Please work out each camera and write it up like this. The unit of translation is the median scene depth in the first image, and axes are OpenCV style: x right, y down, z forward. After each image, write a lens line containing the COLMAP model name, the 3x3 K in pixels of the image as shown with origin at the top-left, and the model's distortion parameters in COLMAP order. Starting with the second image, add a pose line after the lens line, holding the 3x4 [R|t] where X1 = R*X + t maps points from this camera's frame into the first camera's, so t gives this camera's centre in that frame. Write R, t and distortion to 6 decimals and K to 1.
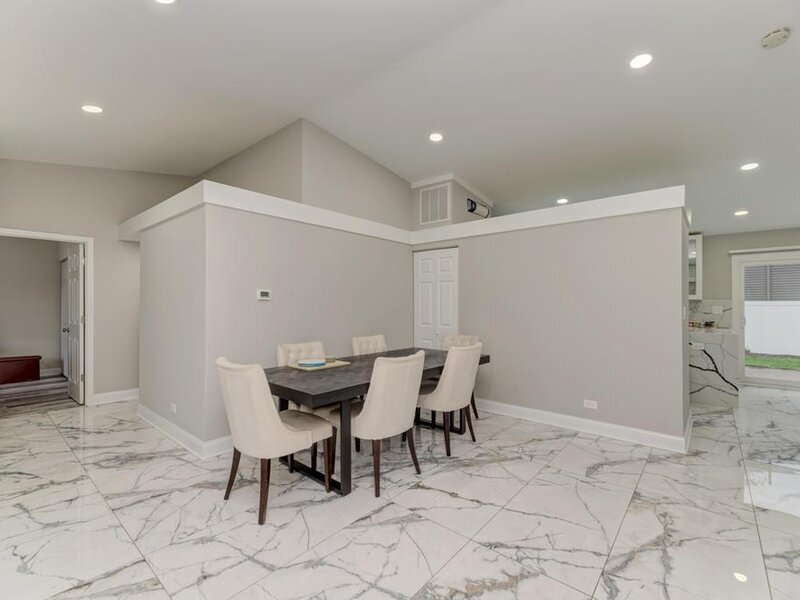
lens RADIAL K [[363.2, 0, 396.8], [0, 363.2, 301.5], [0, 0, 1]] dist [-0.001927, -0.001156]
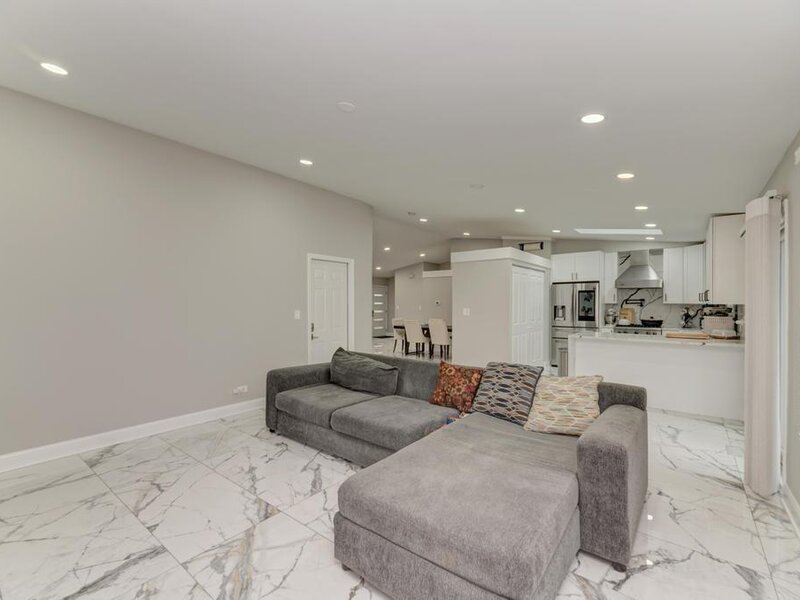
lens RADIAL K [[363.2, 0, 397.1], [0, 363.2, 301.4], [0, 0, 1]] dist [-0.001927, -0.001156]
pose [[0.037351, -0.006486, -0.999281, 3.643163], [0.001254, 0.999978, -0.006444, -0.016272], [0.999301, -0.001012, 0.037359, 0.725331]]
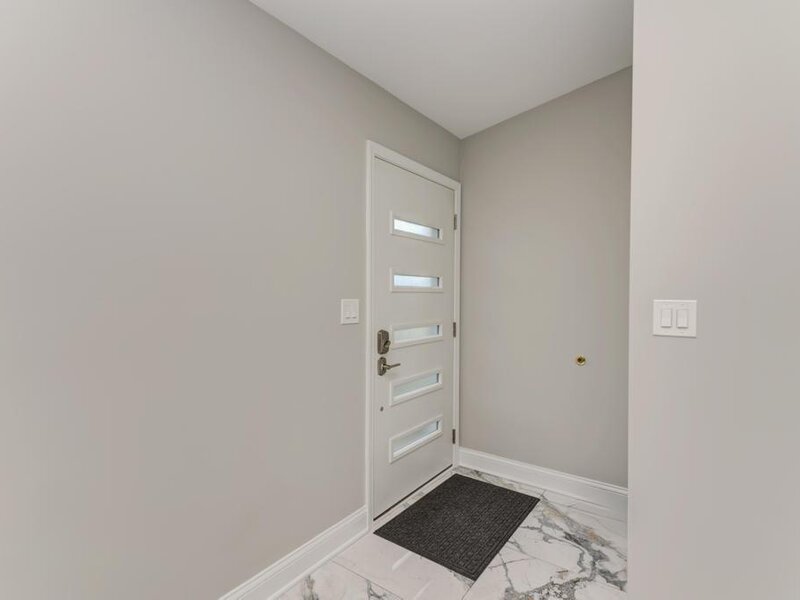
lens RADIAL K [[416.5, 0, 404.6], [0, 416.5, 299.5], [0, 0, 1]] dist [0.001075, -0.000024]
pose [[0.093088, 0.012817, -0.995575, -1.228061], [0.002599, 0.999911, 0.013116, 0.008857], [0.995654, -0.003808, 0.093046, 0.508999]]
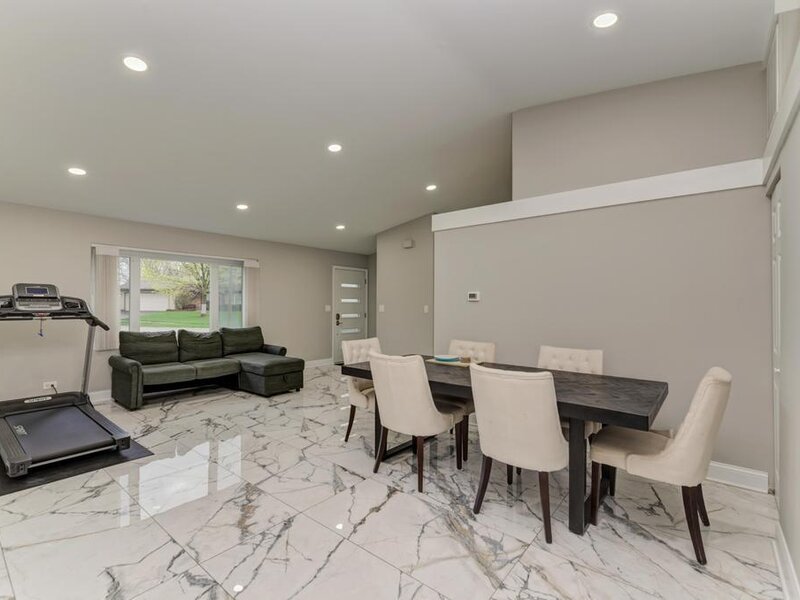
lens RADIAL K [[374.6, 0, 399.0], [0, 374.6, 301.1], [0, 0, 1]] dist [0.001642, -0.001517]
pose [[0.025834, -0.006877, -0.999643, 1.074032], [0.001544, 0.999975, -0.006840, 0.005719], [0.999665, -0.001367, 0.025844, 0.992362]]
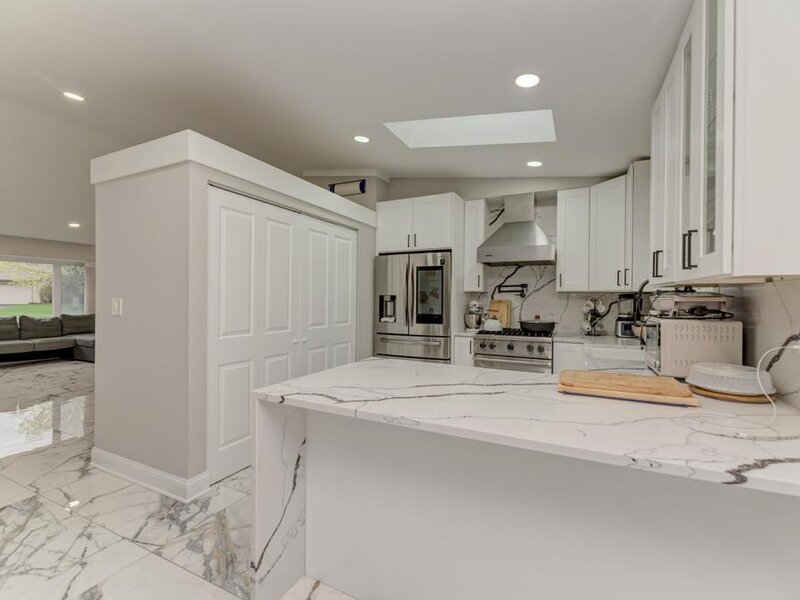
lens RADIAL K [[363.2, 0, 401.0], [0, 363.2, 297.9], [0, 0, 1]] dist [-0.001927, -0.001156]
pose [[0.262622, -0.000209, -0.964899, 2.255413], [-0.003541, 0.999993, -0.001180, 0.016033], [0.964892, 0.003727, 0.262619, 1.826786]]
